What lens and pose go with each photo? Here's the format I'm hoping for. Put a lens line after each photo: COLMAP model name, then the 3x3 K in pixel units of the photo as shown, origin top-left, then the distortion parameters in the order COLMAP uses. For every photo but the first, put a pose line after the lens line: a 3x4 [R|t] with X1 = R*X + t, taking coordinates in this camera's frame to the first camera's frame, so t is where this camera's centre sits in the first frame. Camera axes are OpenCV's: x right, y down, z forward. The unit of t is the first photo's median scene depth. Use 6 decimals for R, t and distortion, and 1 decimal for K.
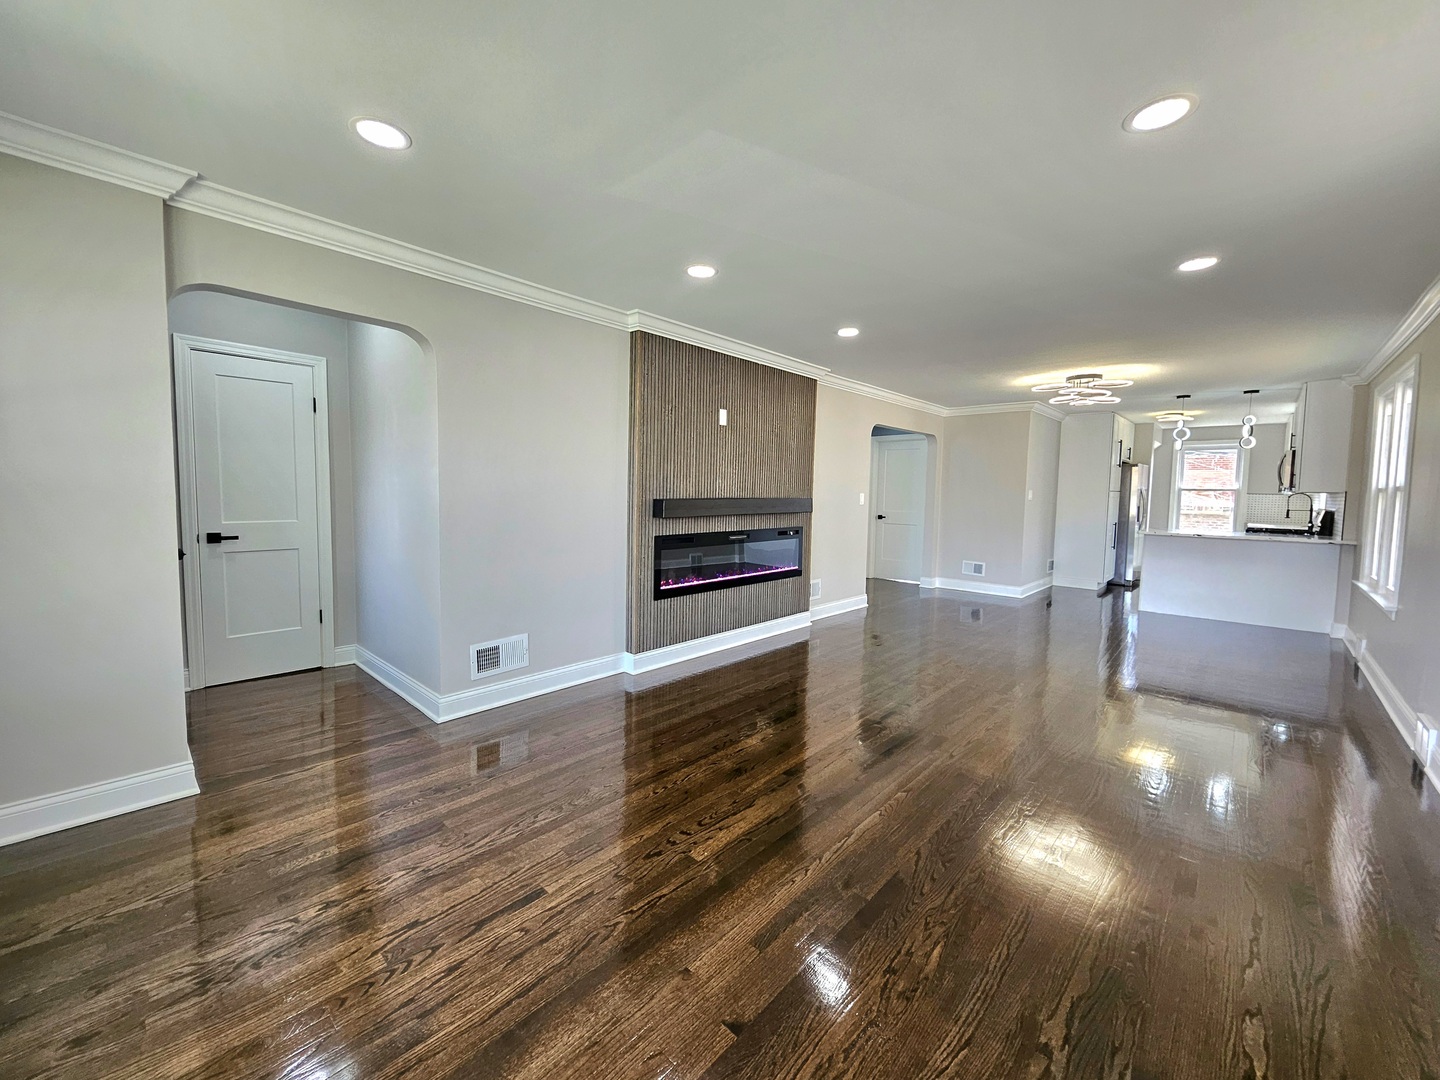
lens RADIAL K [[587.6, 0, 709.6], [0, 587.6, 531.5], [0, 0, 1]] dist [0.000945, -0.000677]
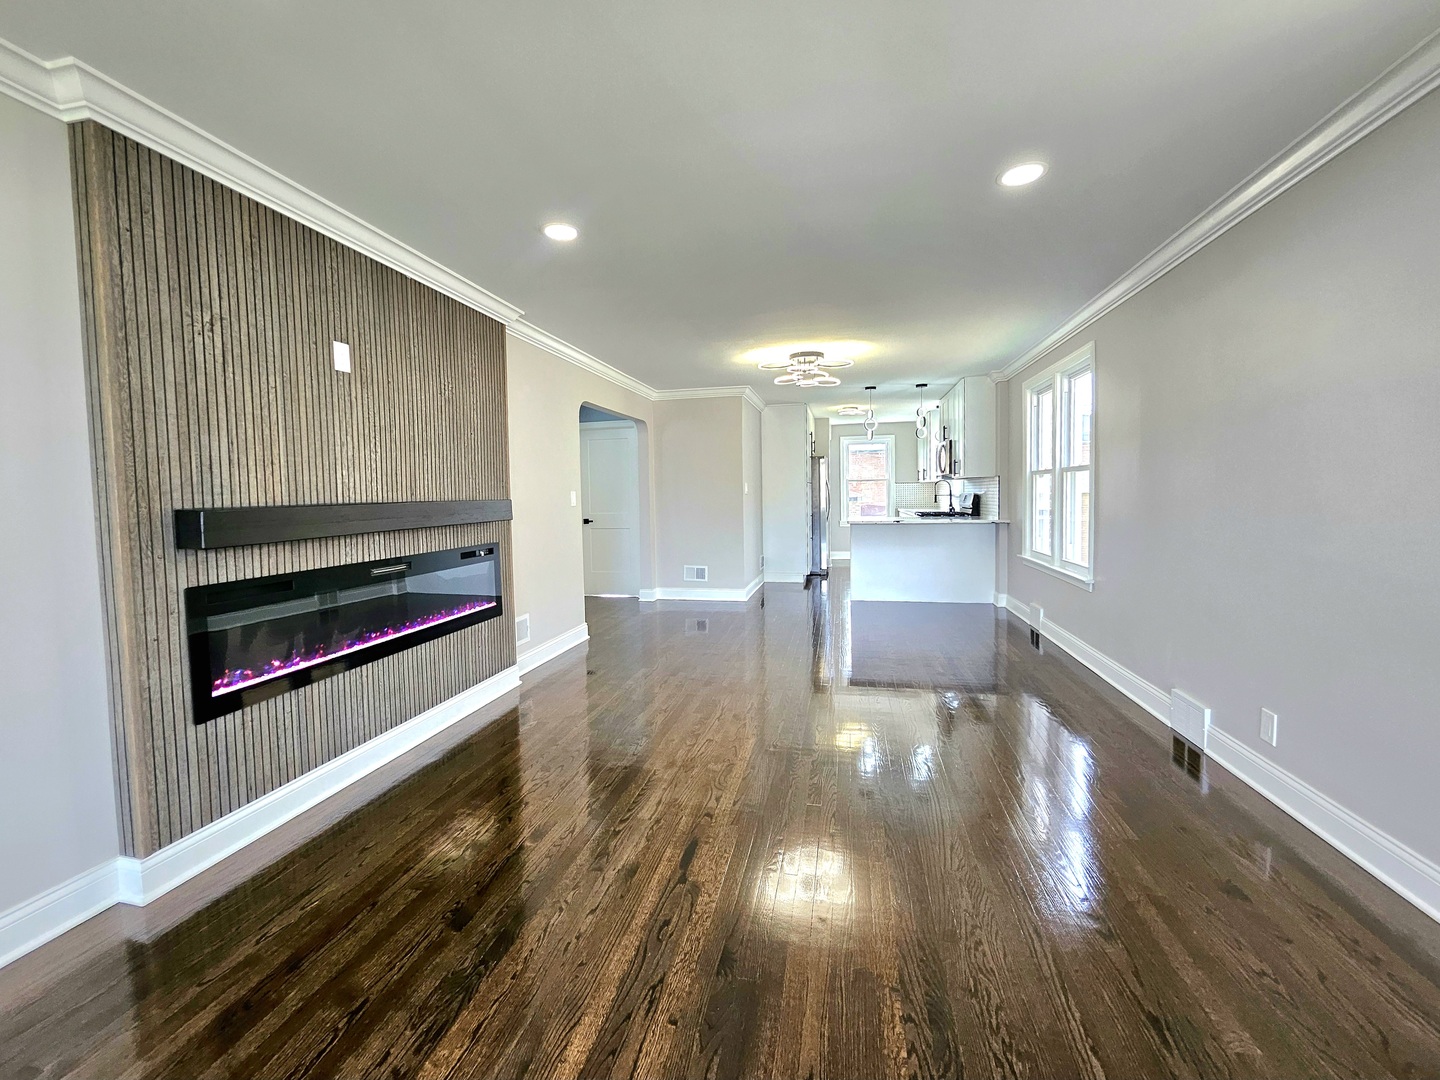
lens RADIAL K [[607.0, 0, 709.2], [0, 607.0, 531.9], [0, 0, 1]] dist [0.003317, -0.000303]
pose [[0.864160, -0.063585, 0.499183, 0.023128], [0.067724, 0.997656, 0.009839, -0.011103], [-0.498639, 0.025304, 0.866441, 0.304534]]
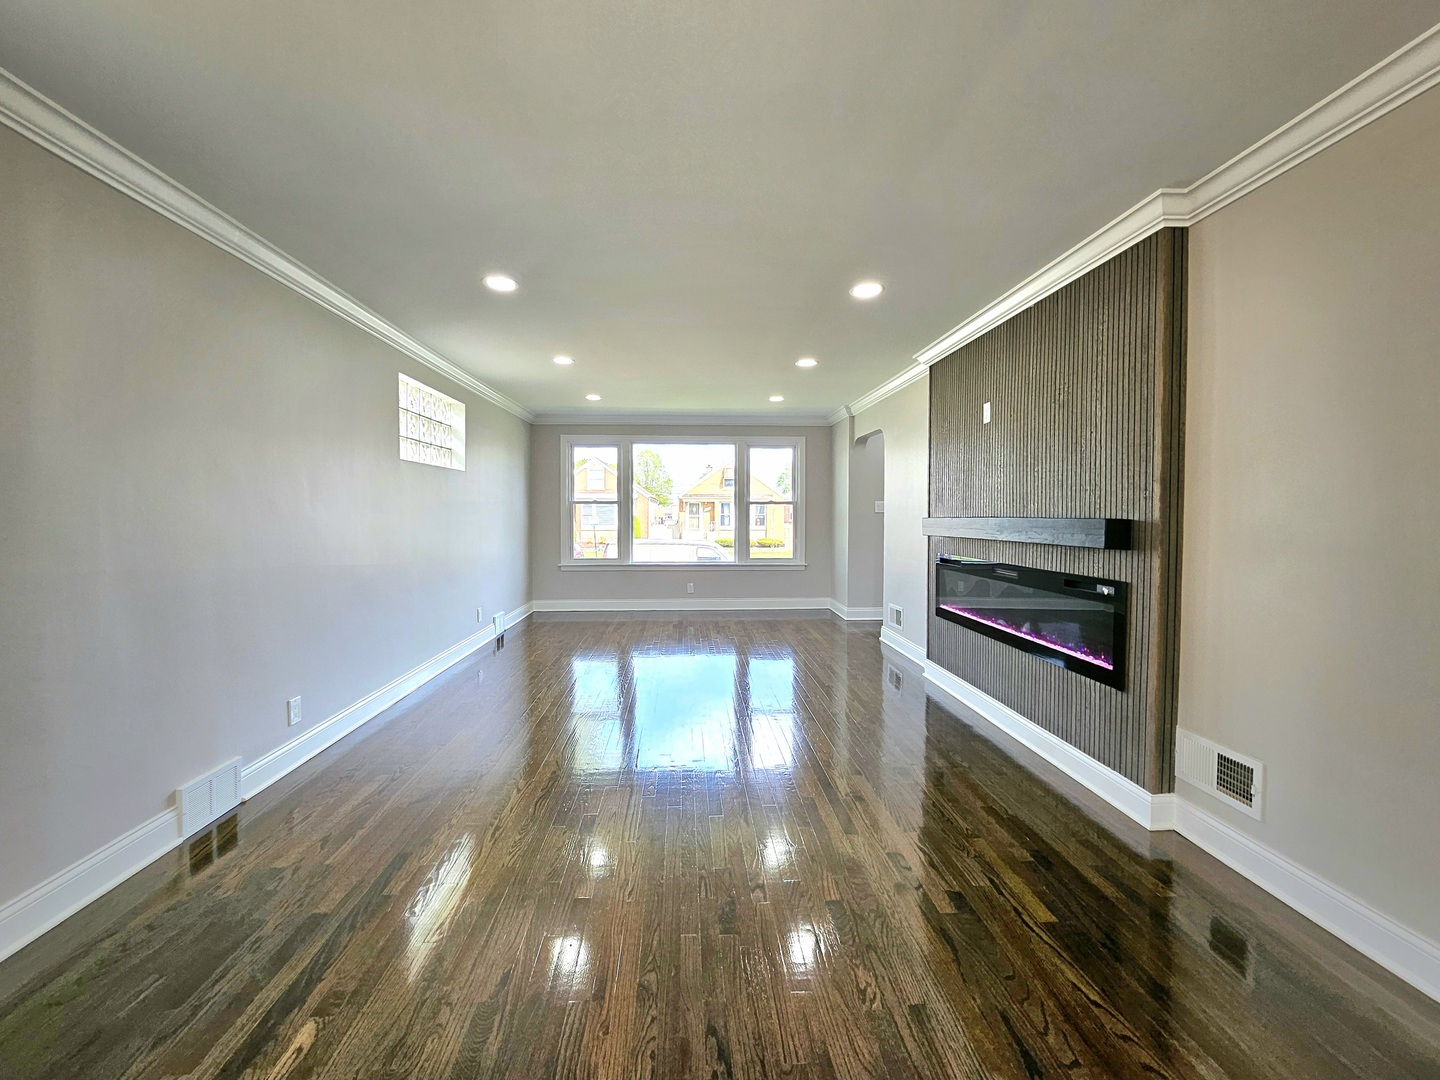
lens RADIAL K [[587.6, 0, 709.6], [0, 587.6, 531.5], [0, 0, 1]] dist [0.000945, -0.000677]
pose [[-0.700325, 0.005303, -0.713804, 0.763551], [-0.062537, 0.995672, 0.068754, -0.062544], [0.711079, 0.092790, -0.696962, 1.181757]]
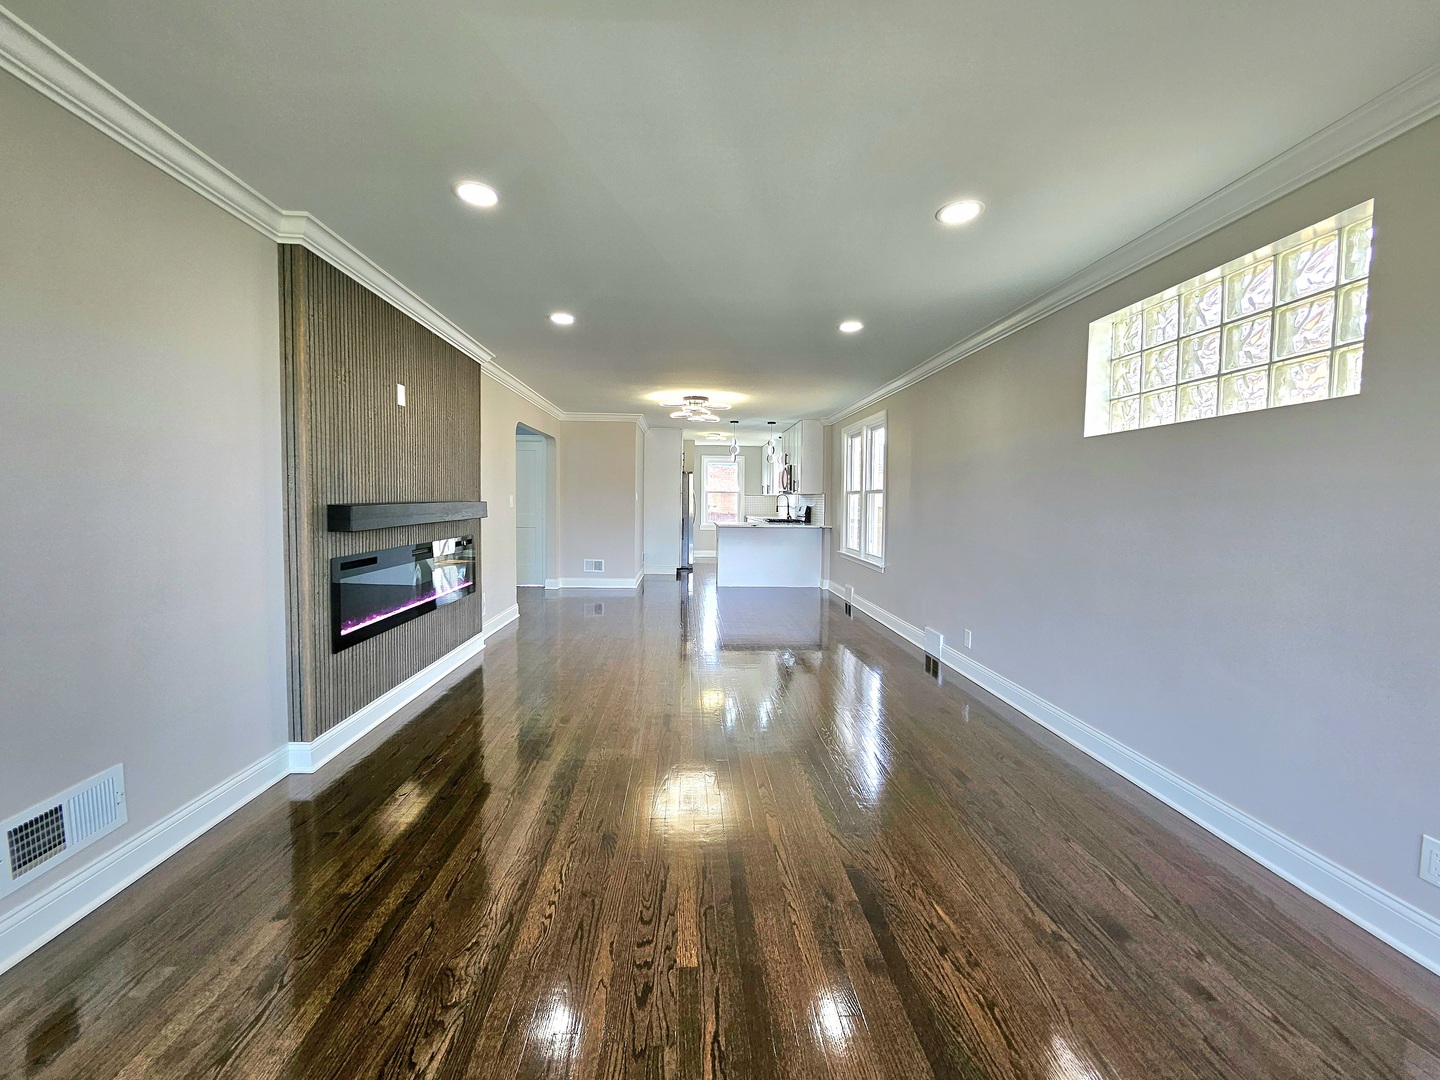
lens RADIAL K [[574.1, 0, 718.4], [0, 574.1, 532.6], [0, 0, 1]] dist [-0.000976, -0.000556]
pose [[0.693135, -0.049121, 0.719132, -0.211731], [0.049855, 0.998553, 0.020155, -0.010977], [-0.719082, 0.021882, 0.694581, 0.179262]]
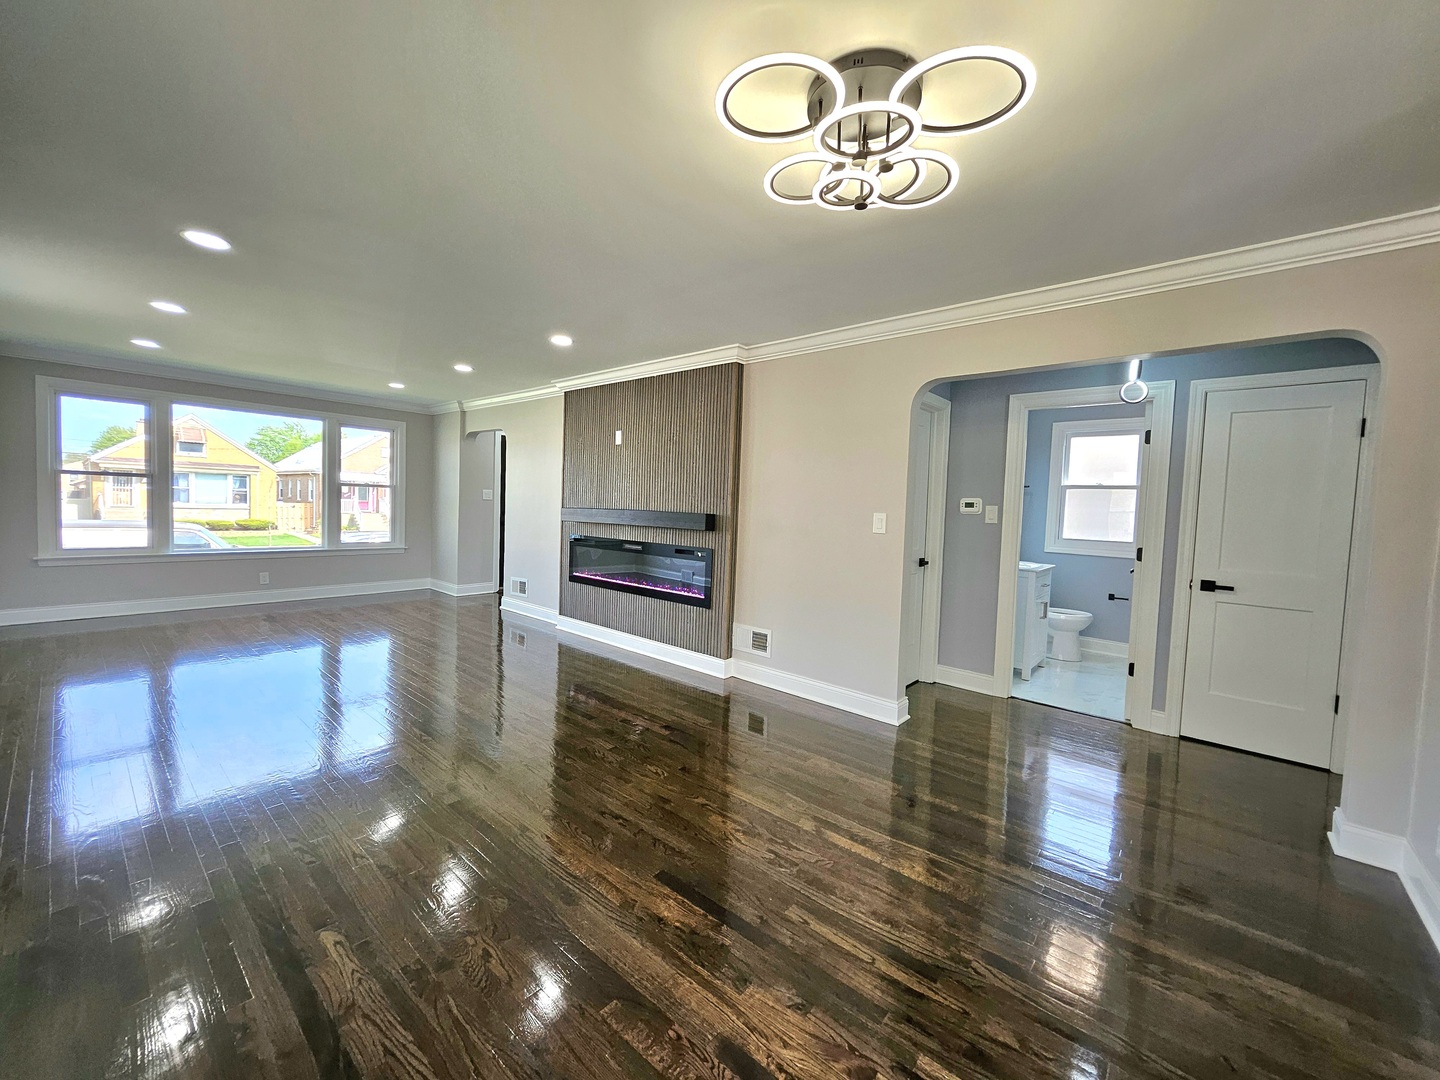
lens RADIAL K [[564.9, 0, 714.9], [0, 564.9, 530.6], [0, 0, 1]] dist [0.001106, -0.000022]
pose [[0.035429, 0.030174, -0.998917, 1.023640], [-0.105576, 0.994064, 0.026283, -0.058760], [0.993780, 0.104531, 0.038404, 1.059261]]
